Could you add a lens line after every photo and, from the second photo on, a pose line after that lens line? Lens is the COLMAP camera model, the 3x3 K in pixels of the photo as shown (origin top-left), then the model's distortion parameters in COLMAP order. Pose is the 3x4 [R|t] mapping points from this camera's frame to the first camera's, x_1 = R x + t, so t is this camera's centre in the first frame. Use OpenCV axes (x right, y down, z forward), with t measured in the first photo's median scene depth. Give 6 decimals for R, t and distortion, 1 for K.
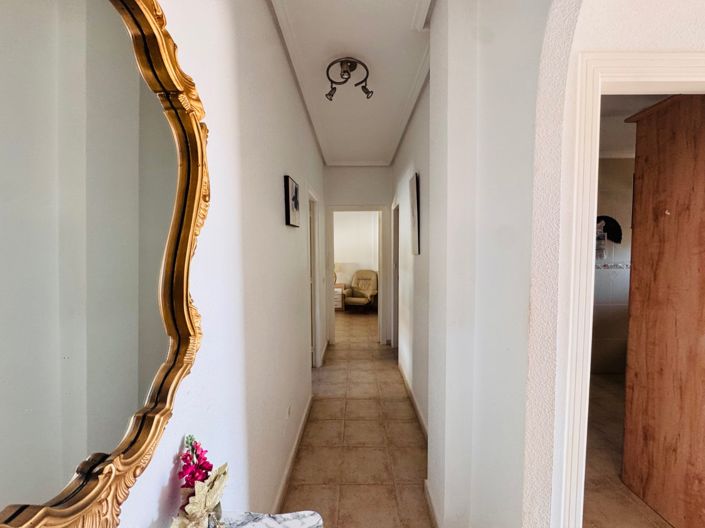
lens RADIAL K [[281.7, 0, 352.2], [0, 281.7, 265.2], [0, 0, 1]] dist [-0.002807, 0.000166]
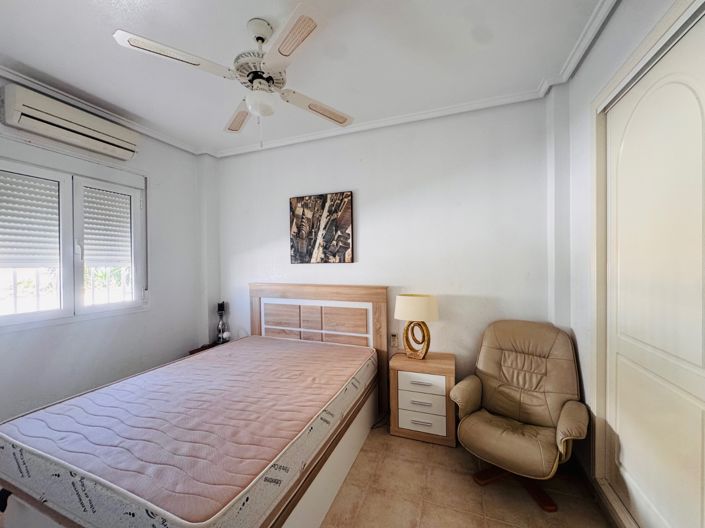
lens RADIAL K [[281.7, 0, 351.5], [0, 281.7, 265.8], [0, 0, 1]] dist [-0.002807, 0.000166]
pose [[0.934479, -0.014189, -0.355735, -0.021873], [-0.001557, 0.999033, -0.043937, -0.031254], [0.356014, 0.041612, 0.933554, 0.639071]]
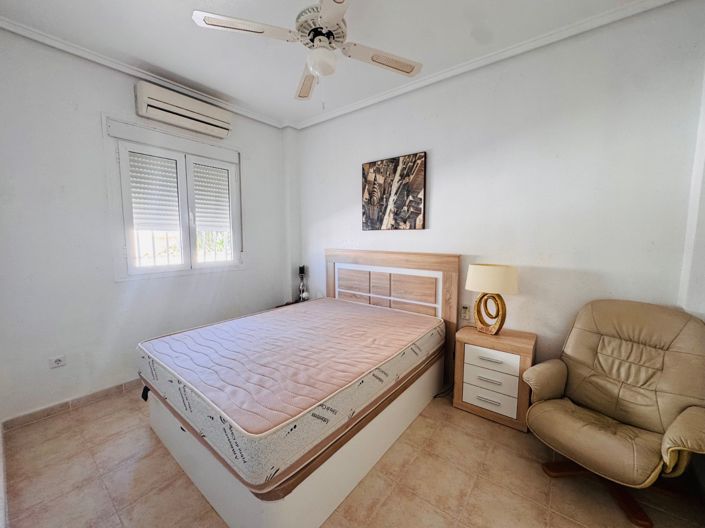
lens RADIAL K [[281.7, 0, 350.0], [0, 281.7, 264.9], [0, 0, 1]] dist [-0.002807, 0.000166]
pose [[0.786302, 0.057640, -0.615147, -0.003288], [-0.029082, 0.997988, 0.056339, -0.023341], [0.617157, -0.026410, 0.786397, 0.651500]]
